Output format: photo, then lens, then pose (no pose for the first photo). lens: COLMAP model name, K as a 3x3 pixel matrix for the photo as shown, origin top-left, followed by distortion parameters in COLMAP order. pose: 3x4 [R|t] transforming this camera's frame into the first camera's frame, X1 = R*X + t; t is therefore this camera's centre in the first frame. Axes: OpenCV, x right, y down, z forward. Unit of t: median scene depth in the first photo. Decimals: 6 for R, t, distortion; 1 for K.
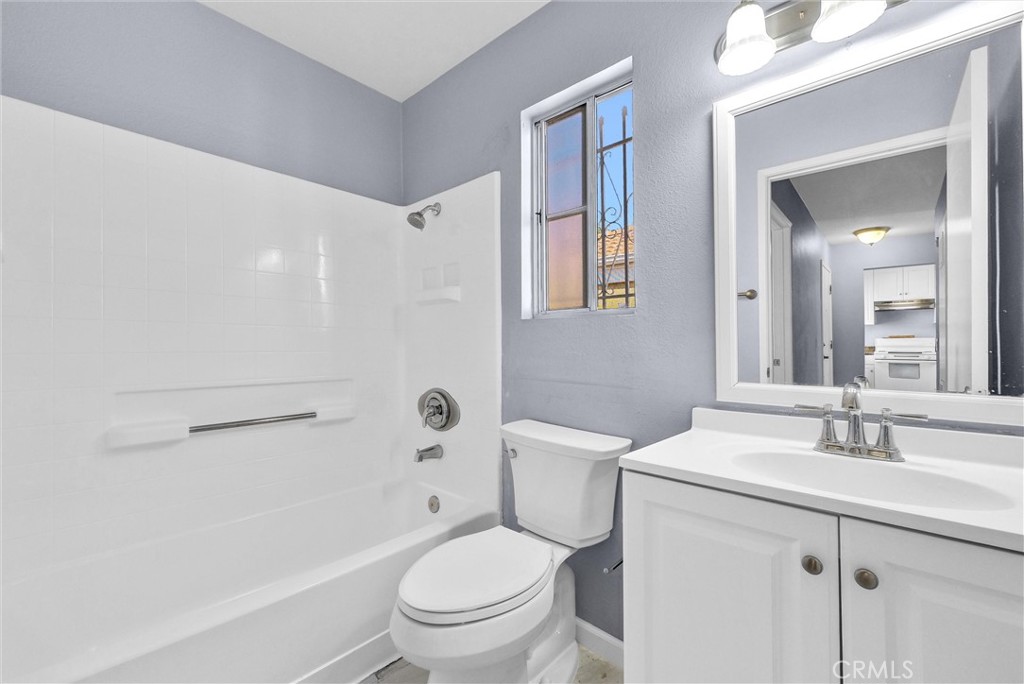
lens RADIAL K [[421.2, 0, 508.9], [0, 421.2, 340.4], [0, 0, 1]] dist [0.002499, 0.000430]
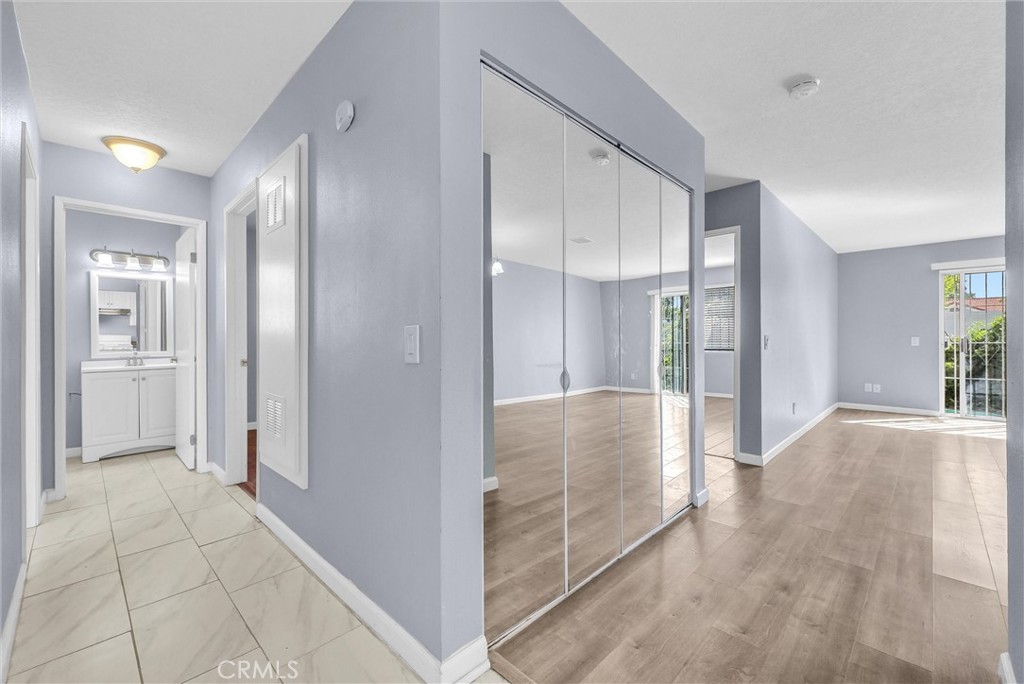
lens RADIAL K [[421.2, 0, 510.9], [0, 421.2, 342.2], [0, 0, 1]] dist [0.002499, 0.000430]
pose [[0.033841, -0.000258, 0.999427, -3.556500], [-0.012177, 0.999926, 0.000670, -0.043852], [-0.999353, -0.012193, 0.033836, -3.169167]]
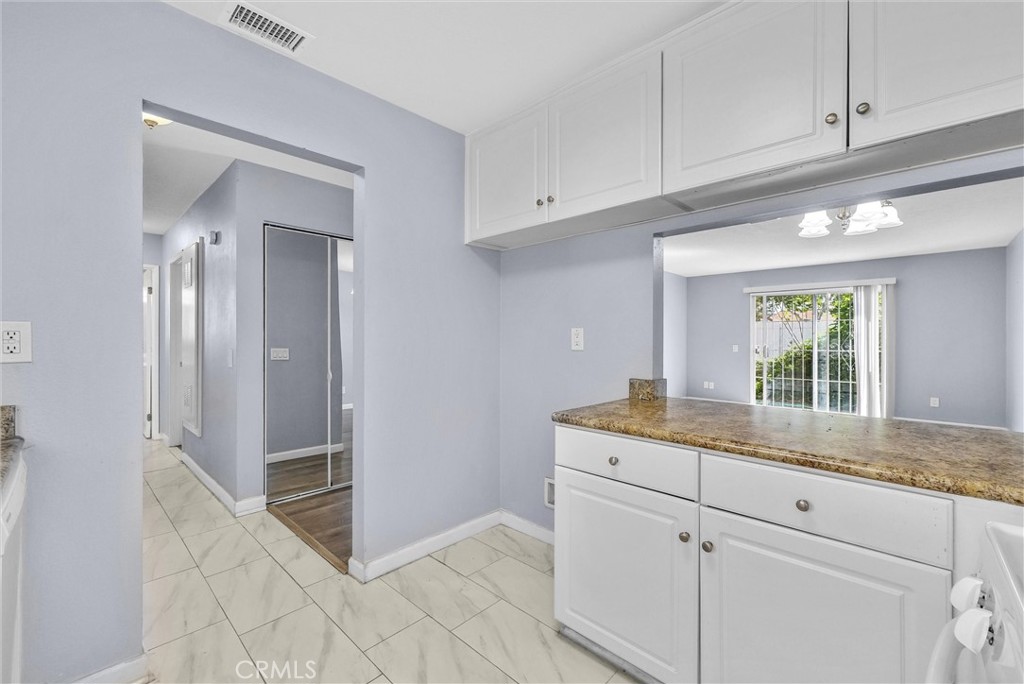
lens RADIAL K [[421.2, 0, 504.3], [0, 421.2, 335.5], [0, 0, 1]] dist [0.002499, 0.000430]
pose [[0.023910, 0.011929, 0.999643, -5.661759], [-0.019856, 0.999737, -0.011455, -0.240752], [-0.999517, -0.019575, 0.024141, -5.371657]]
